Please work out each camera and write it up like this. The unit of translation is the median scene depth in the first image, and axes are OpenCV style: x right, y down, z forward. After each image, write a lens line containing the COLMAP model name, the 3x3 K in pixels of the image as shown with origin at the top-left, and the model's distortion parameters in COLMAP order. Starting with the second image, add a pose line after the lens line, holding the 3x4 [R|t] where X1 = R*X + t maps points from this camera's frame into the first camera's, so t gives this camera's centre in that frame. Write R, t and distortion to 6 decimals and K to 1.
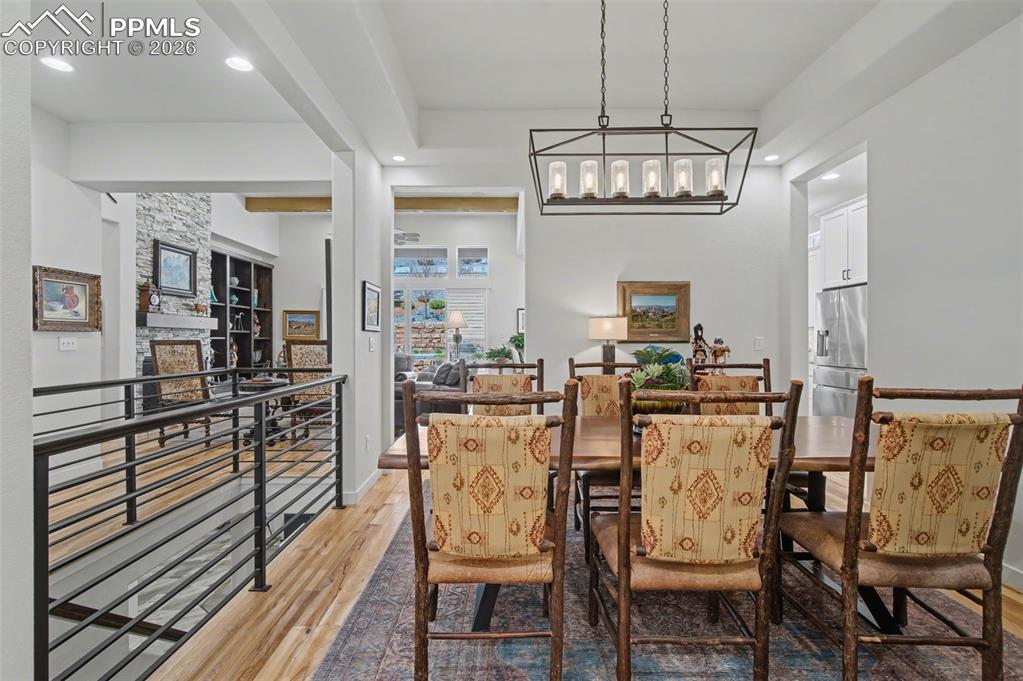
lens RADIAL K [[485.9, 0, 507.8], [0, 485.9, 341.4], [0, 0, 1]] dist [-0.005800, 0.000521]
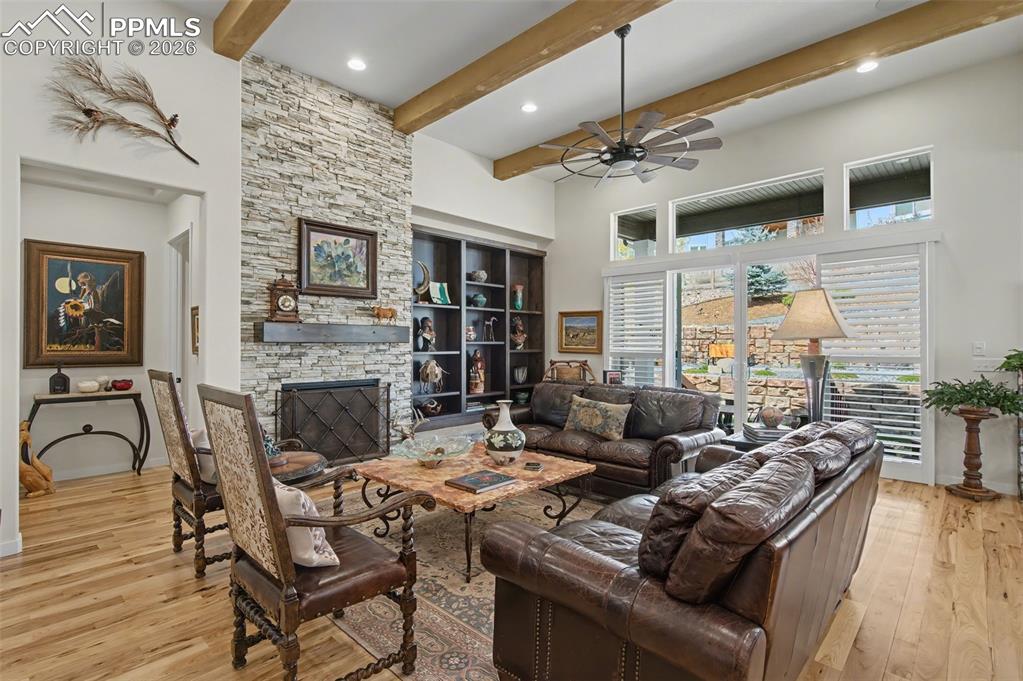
lens RADIAL K [[485.9, 0, 508.2], [0, 485.9, 341.7], [0, 0, 1]] dist [-0.005800, 0.000521]
pose [[0.718640, 0.000954, -0.695382, -0.011466], [-0.004010, 0.999988, -0.002773, -0.022791], [0.695371, 0.004781, 0.718635, 0.552628]]
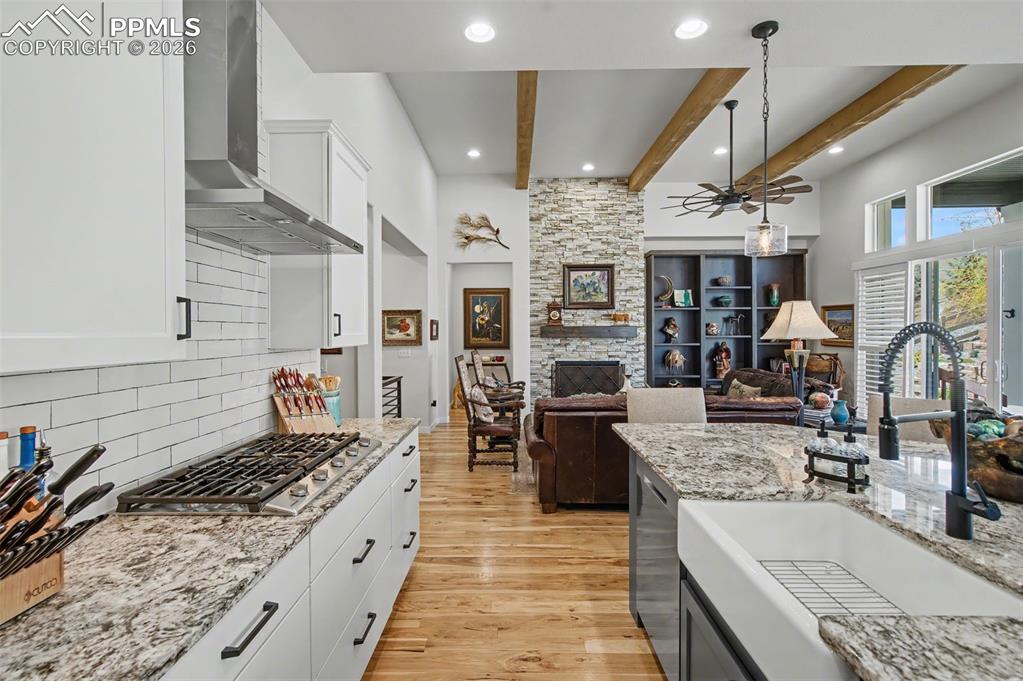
lens RADIAL K [[485.9, 0, 508.2], [0, 485.9, 334.6], [0, 0, 1]] dist [-0.005800, 0.000521]
pose [[-0.019561, 0.007513, -0.999780, 0.386962], [0.002269, 0.999970, 0.007470, -0.035154], [0.999806, -0.002122, -0.019577, 0.694969]]
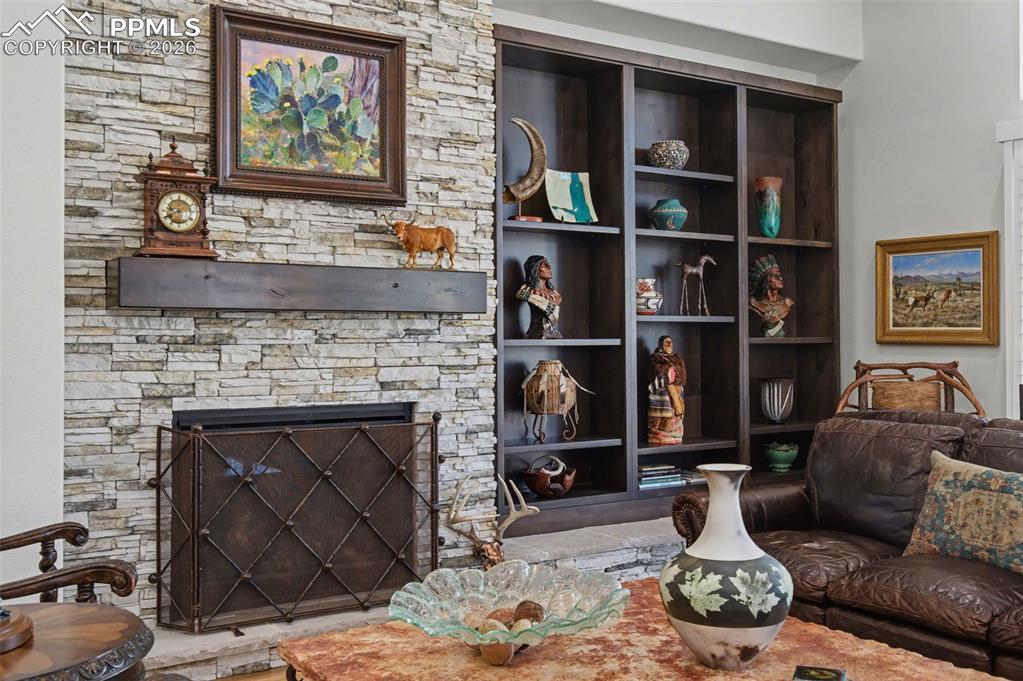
lens RADIAL K [[1002.0, 0, 507.5], [0, 1002.0, 325.2], [0, 0, 1]] dist [-0.000233, 0.000000]
pose [[0.534283, -0.014017, -0.845189, -0.101176], [0.002076, 0.999881, -0.015270, -0.007920], [0.845303, 0.006404, 0.534249, 0.651713]]
